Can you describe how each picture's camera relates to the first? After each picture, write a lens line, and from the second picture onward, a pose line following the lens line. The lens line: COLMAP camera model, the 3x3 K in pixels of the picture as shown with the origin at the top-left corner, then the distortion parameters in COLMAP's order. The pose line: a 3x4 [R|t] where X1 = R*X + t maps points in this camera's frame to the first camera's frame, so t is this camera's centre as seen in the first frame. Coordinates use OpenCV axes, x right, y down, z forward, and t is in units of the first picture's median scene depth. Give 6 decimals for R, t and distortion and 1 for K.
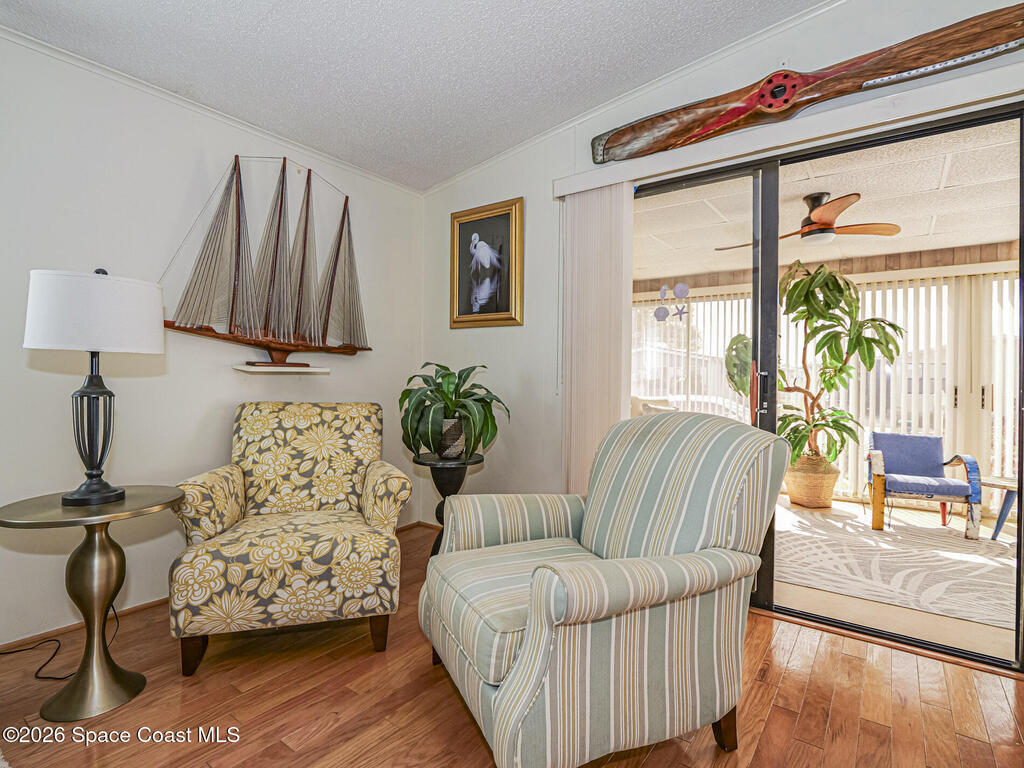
lens RADIAL K [[510.8, 0, 509.4], [0, 510.8, 379.8], [0, 0, 1]] dist [-0.015312, -0.000050]
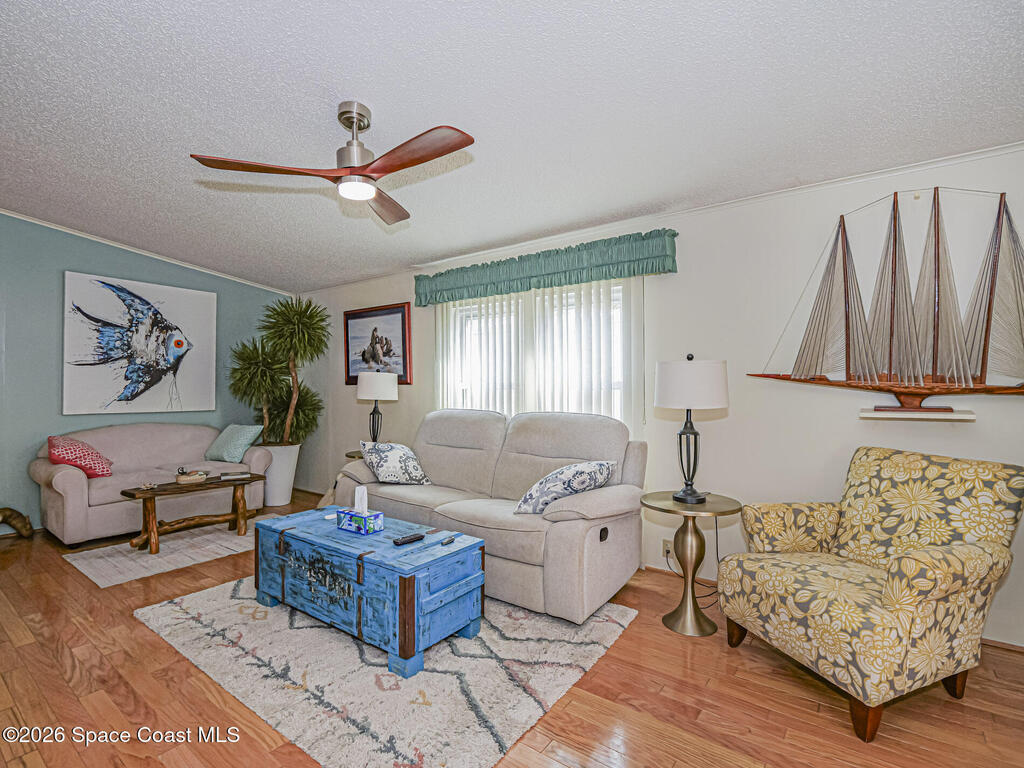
lens RADIAL K [[501.8, 0, 512.0], [0, 501.8, 384.0], [0, 0, 1]] dist [-0.015067, -0.001245]
pose [[-0.002370, -0.012229, -0.999922, 0.498477], [0.000142, 0.999925, -0.012229, -0.070372], [0.999997, -0.000171, -0.002368, 0.295129]]
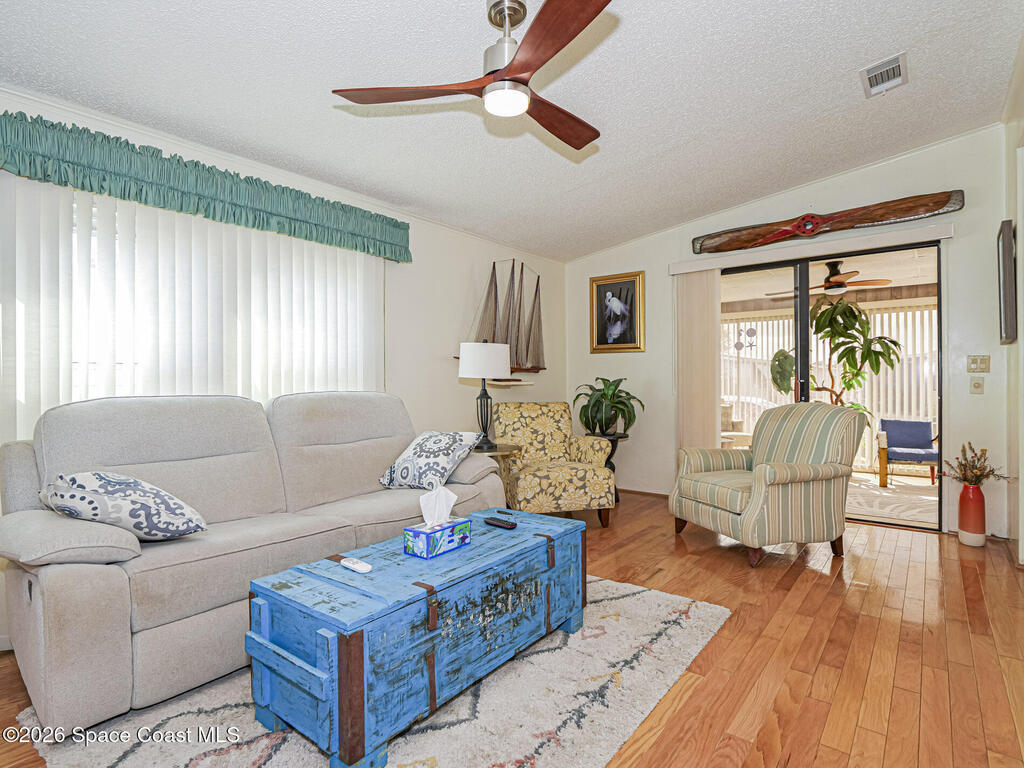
lens RADIAL K [[536.1, 0, 512.0], [0, 536.1, 384.0], [0, 0, 1]] dist [0.000205, -0.000550]
pose [[0.999569, -0.017581, -0.023495, -0.432283], [0.017629, 0.999843, 0.001845, -0.021891], [0.023459, -0.002258, 0.999722, -0.830968]]
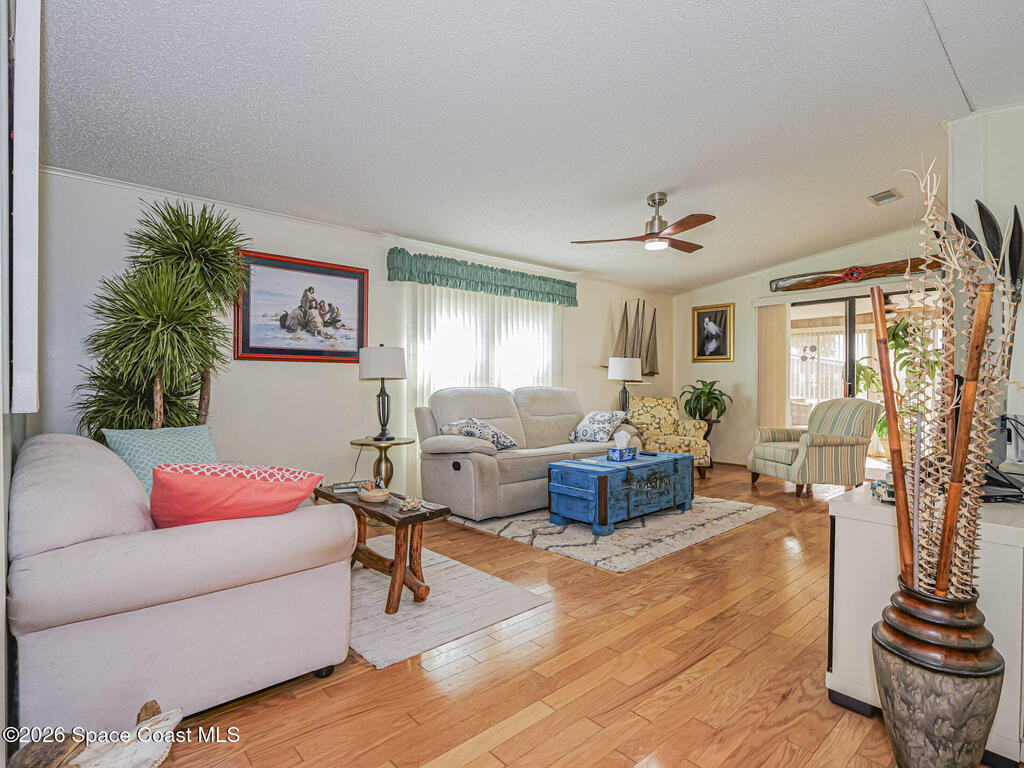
lens RADIAL K [[534.5, 0, 512.0], [0, 534.5, 384.0], [0, 0, 1]] dist [0.000540, -0.000123]
pose [[0.981885, -0.009105, -0.189259, -0.585604], [0.008227, 0.999951, -0.005425, -0.008570], [0.189300, 0.003770, 0.981912, -1.760126]]
